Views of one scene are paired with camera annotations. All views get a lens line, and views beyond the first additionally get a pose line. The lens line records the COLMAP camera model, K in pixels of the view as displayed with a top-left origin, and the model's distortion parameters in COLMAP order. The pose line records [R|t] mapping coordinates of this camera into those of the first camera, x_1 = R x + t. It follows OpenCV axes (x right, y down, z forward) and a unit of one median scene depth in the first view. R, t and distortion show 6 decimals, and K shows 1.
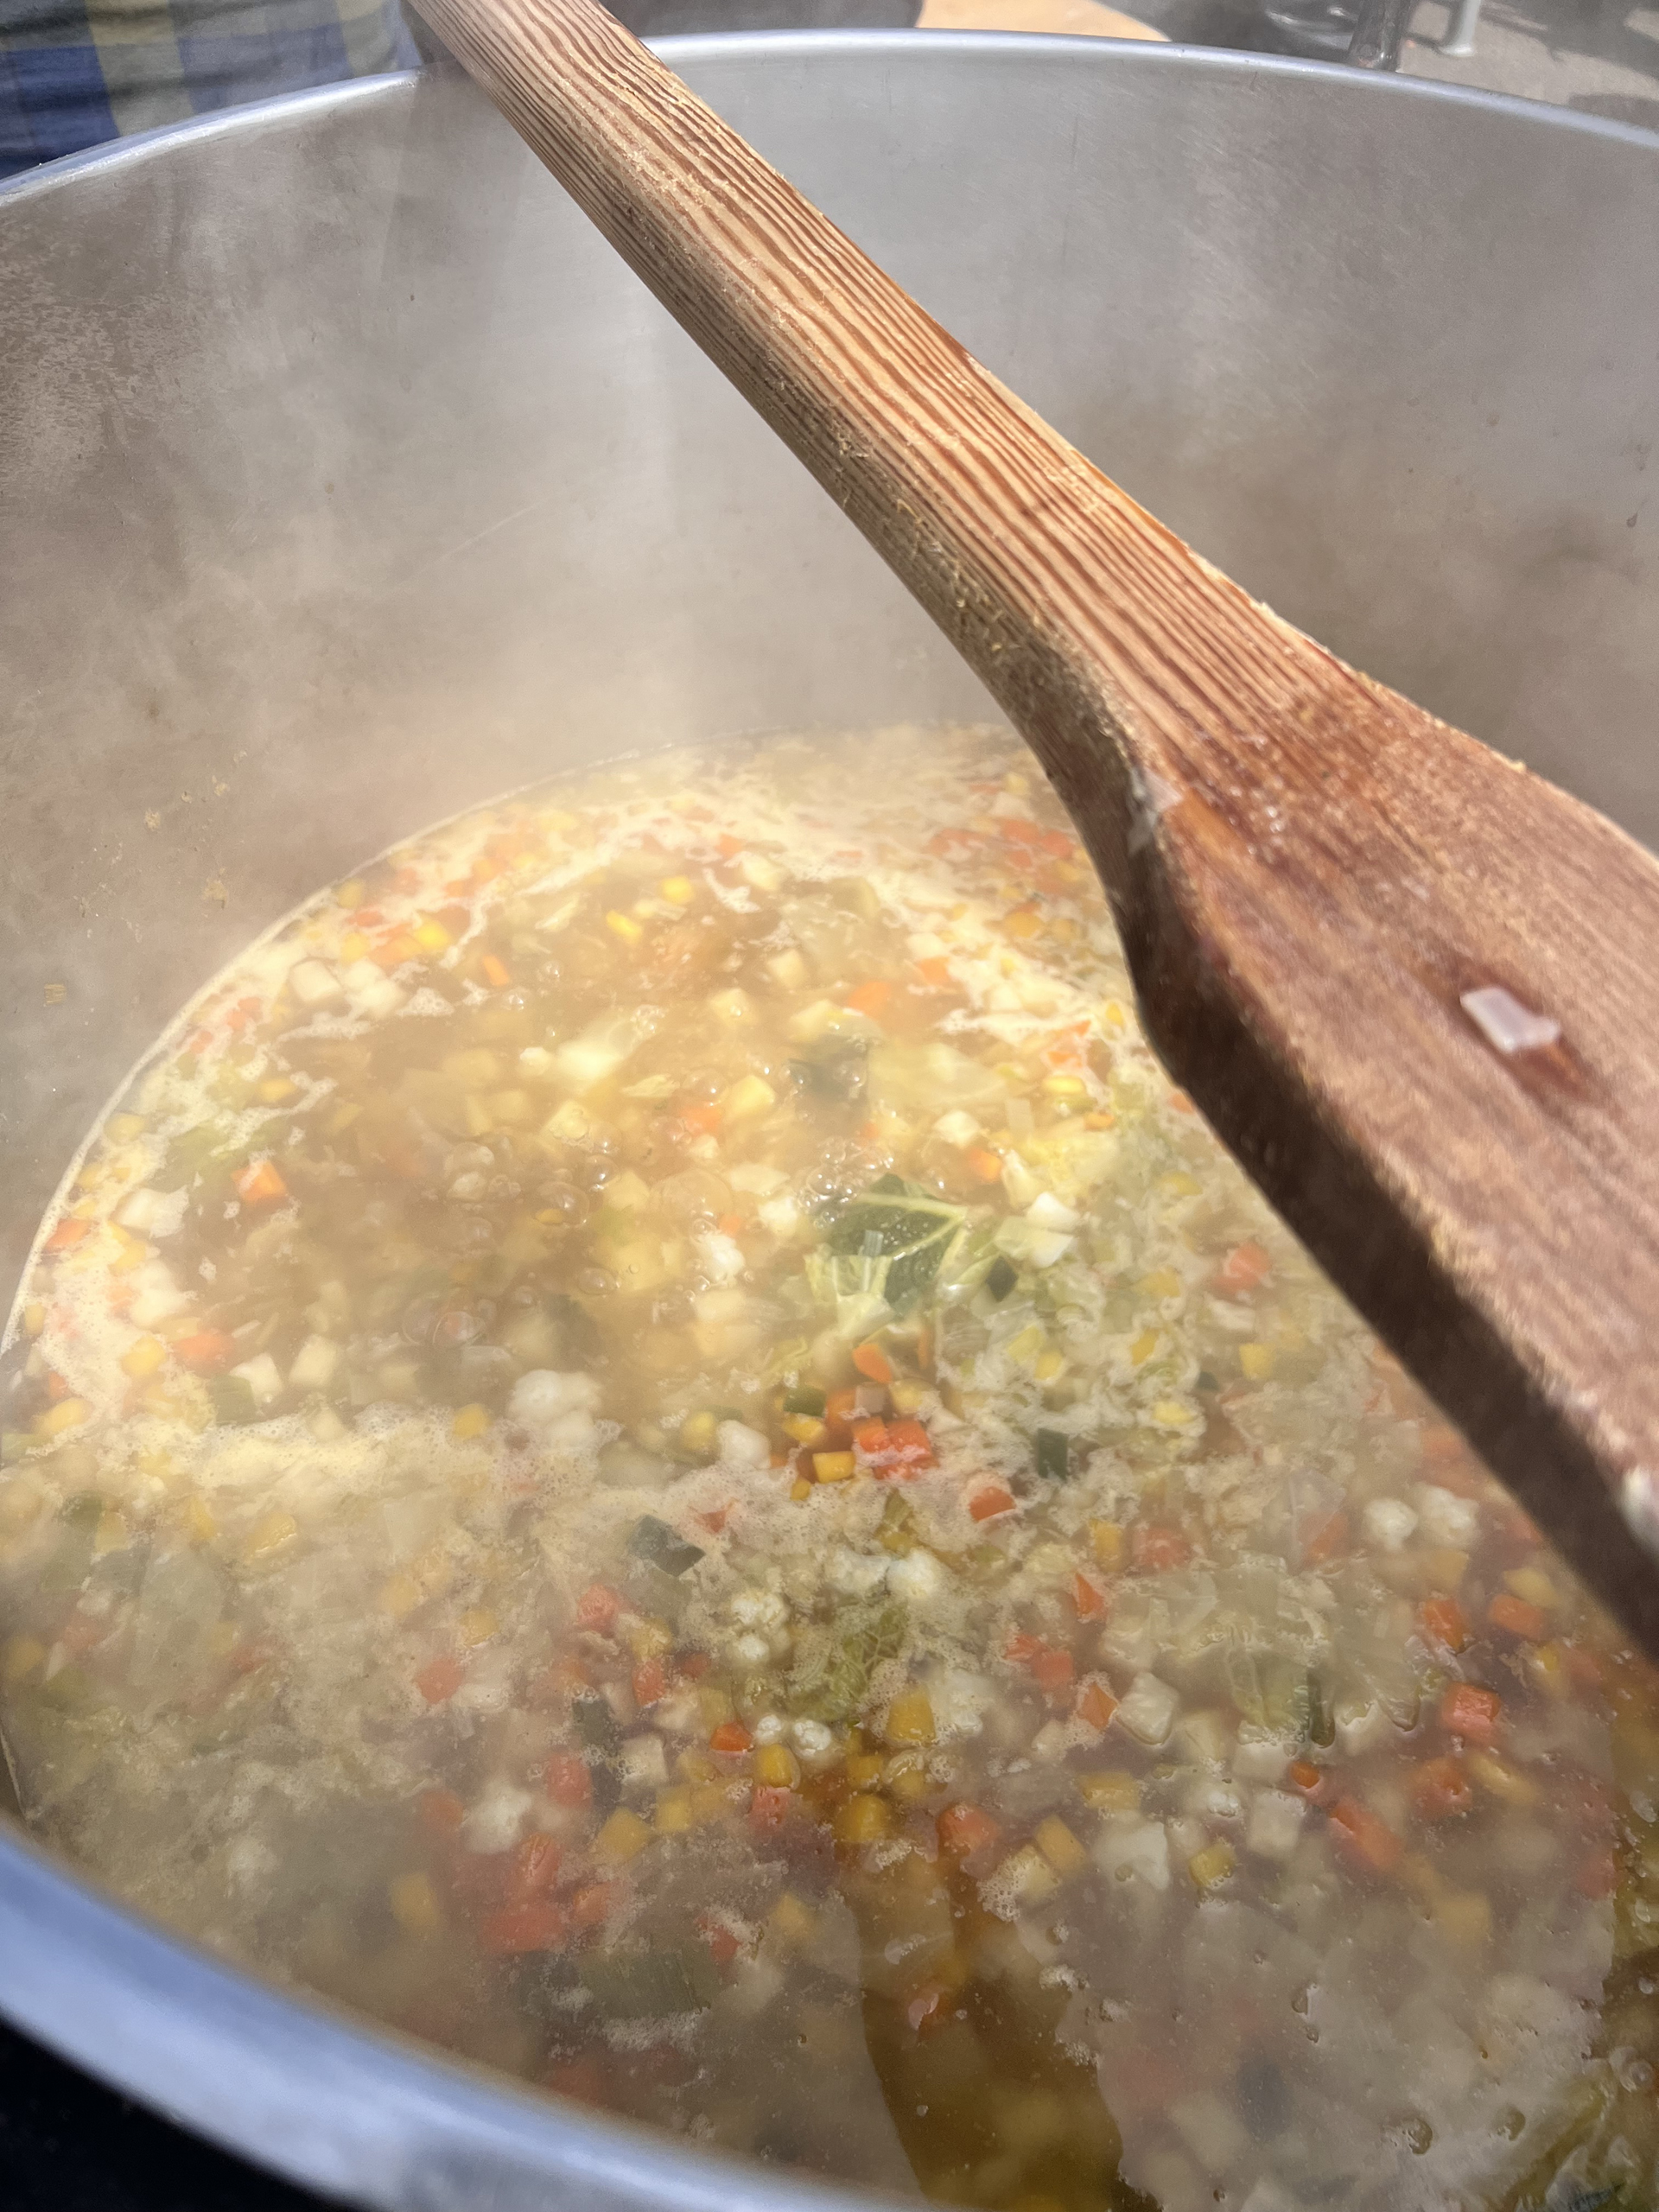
lens RADIAL K [[1672.3, 0, 835.1], [0, 1672.3, 1104.3], [0, 0, 1]] dist [-0.025034, -0.005572]
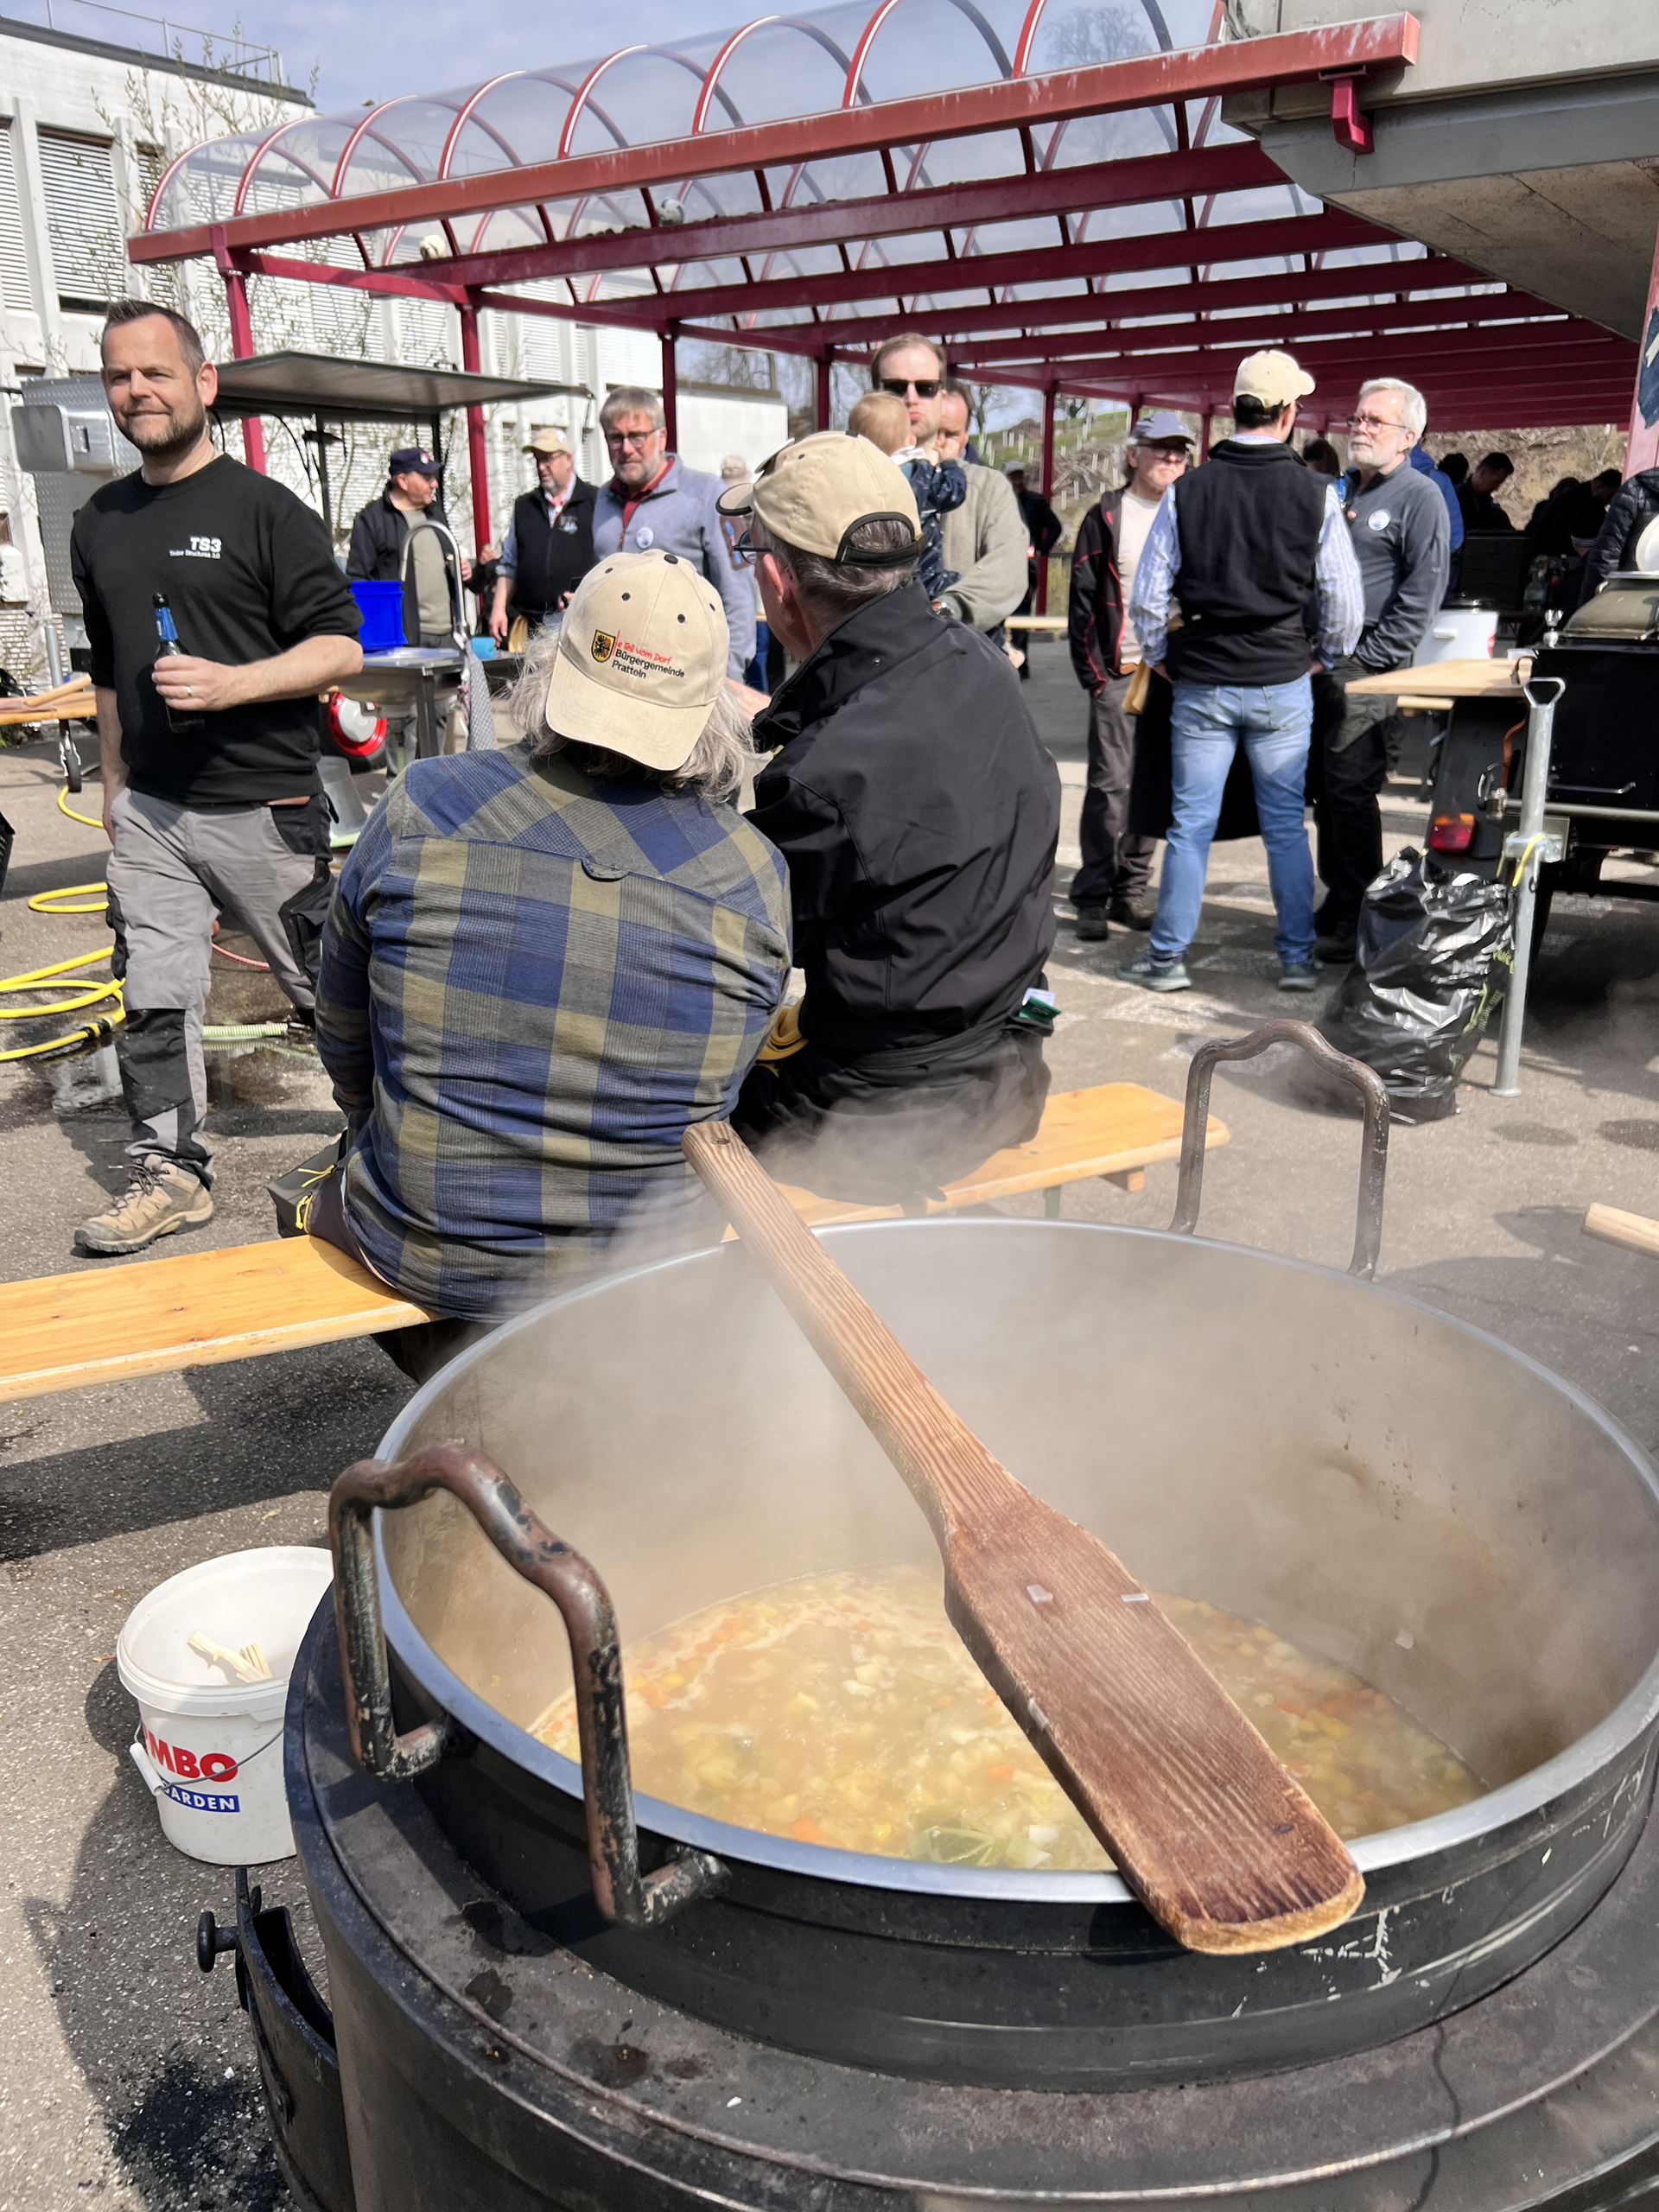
lens RADIAL K [[1672.3, 0, 833.1], [0, 1672.3, 1101.6], [0, 0, 1]] dist [-0.025034, -0.005572]
pose [[0.990343, -0.008849, -0.138357, 0.185226], [-0.062874, 0.860770, -0.505096, 0.313201], [0.123563, 0.508917, 0.851901, -0.911457]]
